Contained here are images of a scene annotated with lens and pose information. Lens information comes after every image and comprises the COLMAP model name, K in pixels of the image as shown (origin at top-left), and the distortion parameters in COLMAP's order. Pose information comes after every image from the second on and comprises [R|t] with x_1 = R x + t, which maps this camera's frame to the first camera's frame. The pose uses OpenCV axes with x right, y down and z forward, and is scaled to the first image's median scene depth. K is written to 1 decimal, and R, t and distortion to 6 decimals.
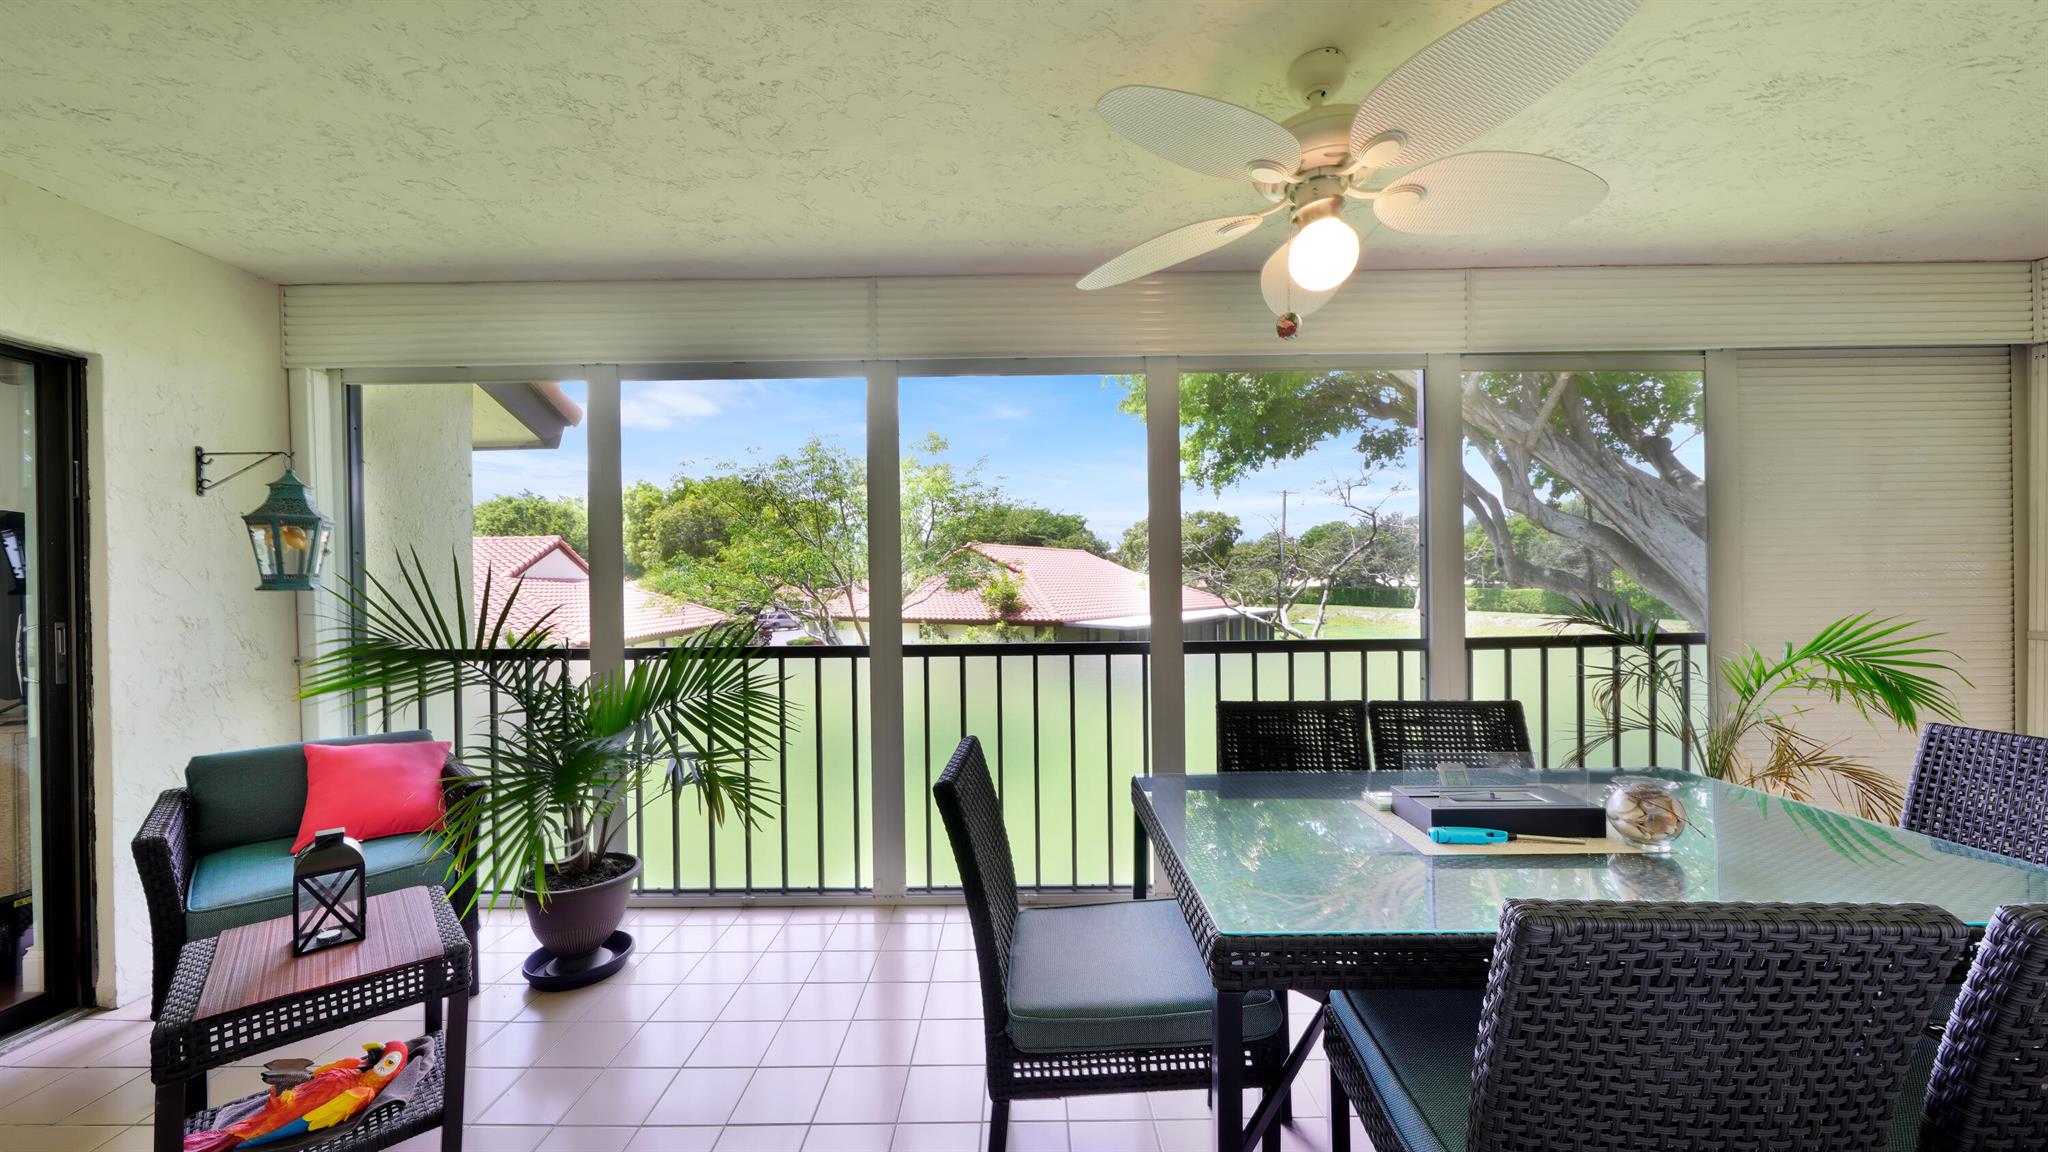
lens RADIAL K [[719.1, 0, 1024.2], [0, 719.1, 589.1], [0, 0, 1]] dist [-0.004426, -0.000089]
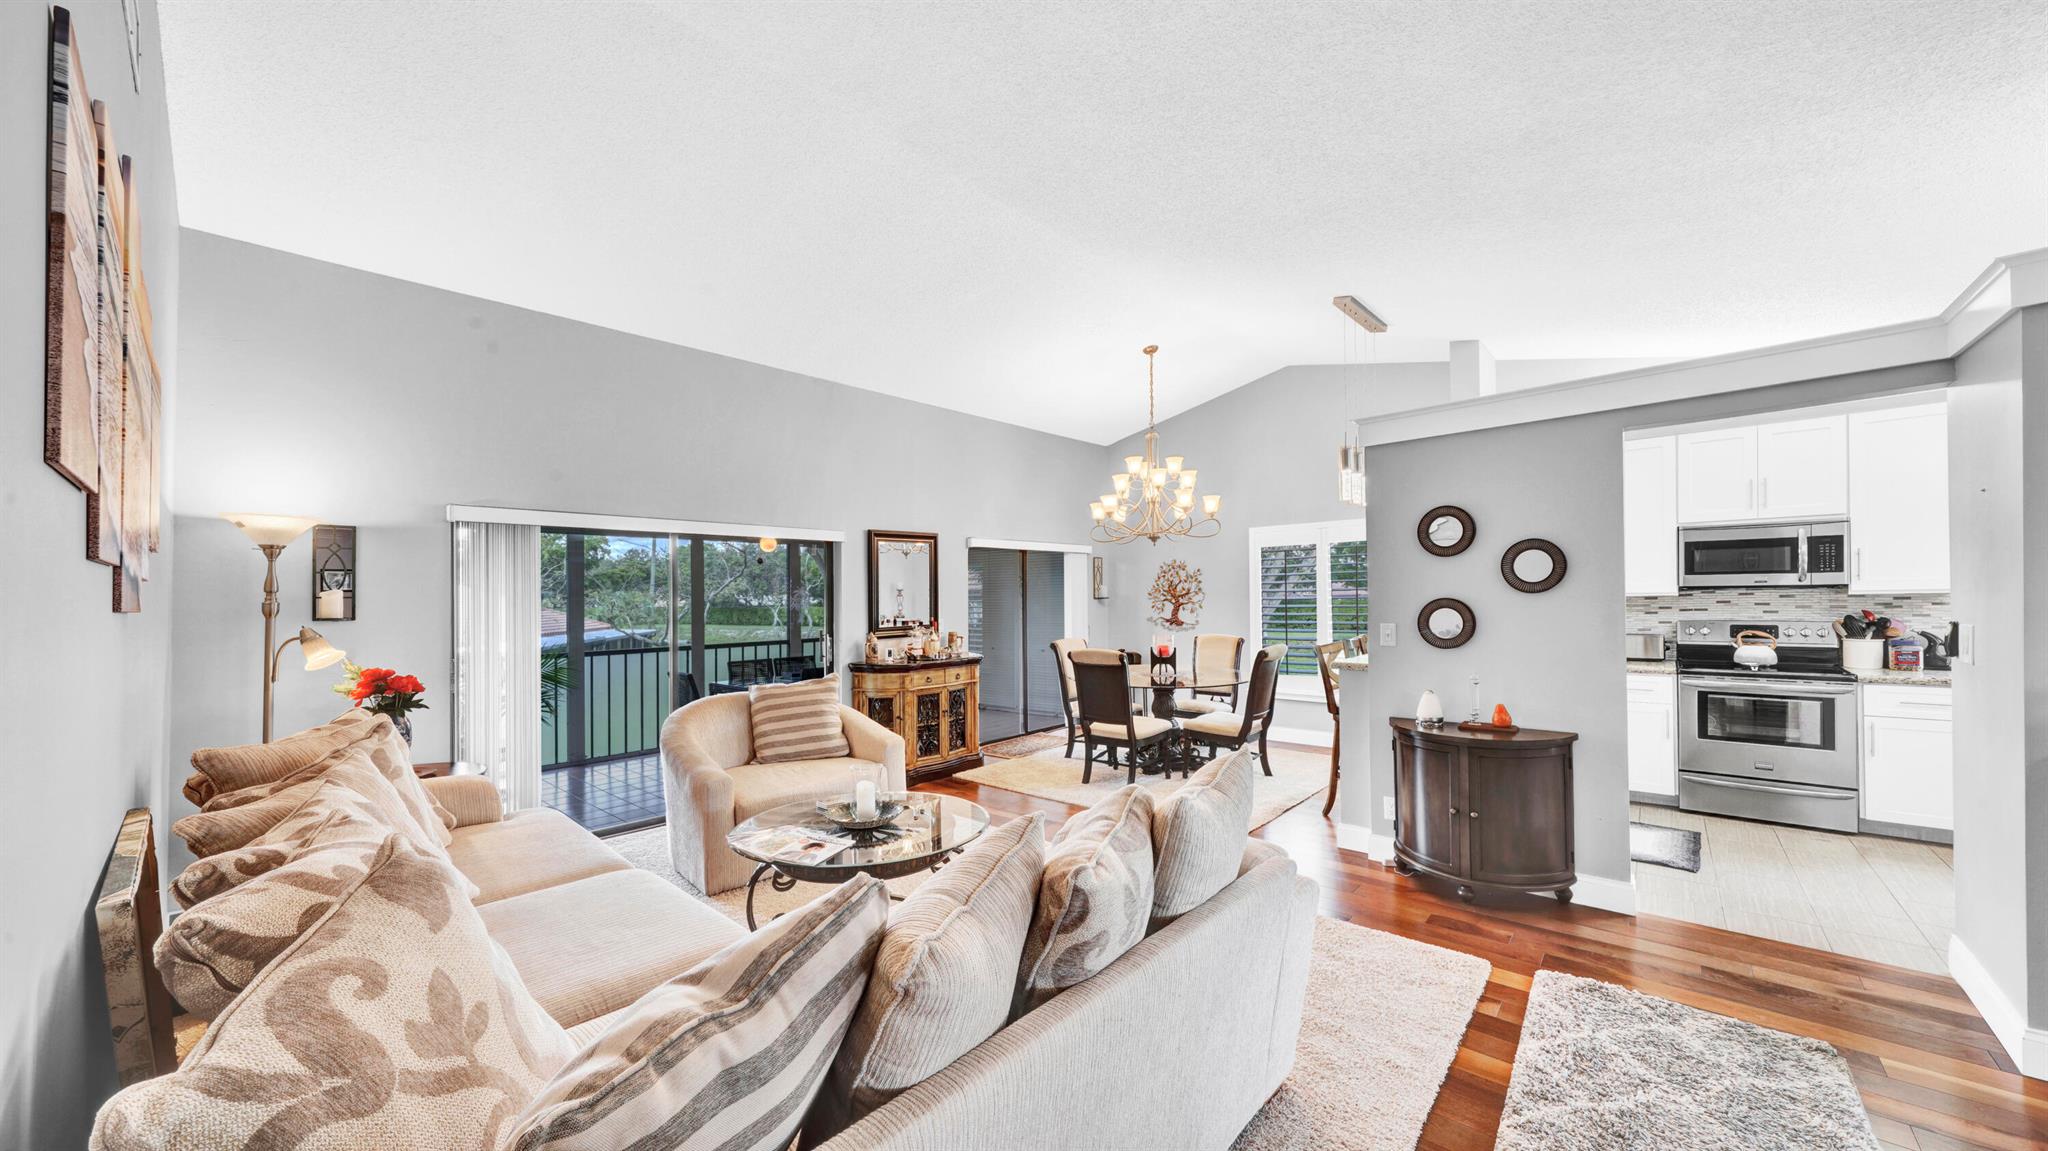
lens RADIAL K [[719.1, 0, 1024.2], [0, 719.1, 588.6], [0, 0, 1]] dist [-0.004426, -0.000089]
pose [[0.669080, 0.012705, 0.743082, -0.938718], [0.006198, 0.999724, -0.022674, -0.062493], [-0.743164, 0.019776, 0.668817, -1.606578]]
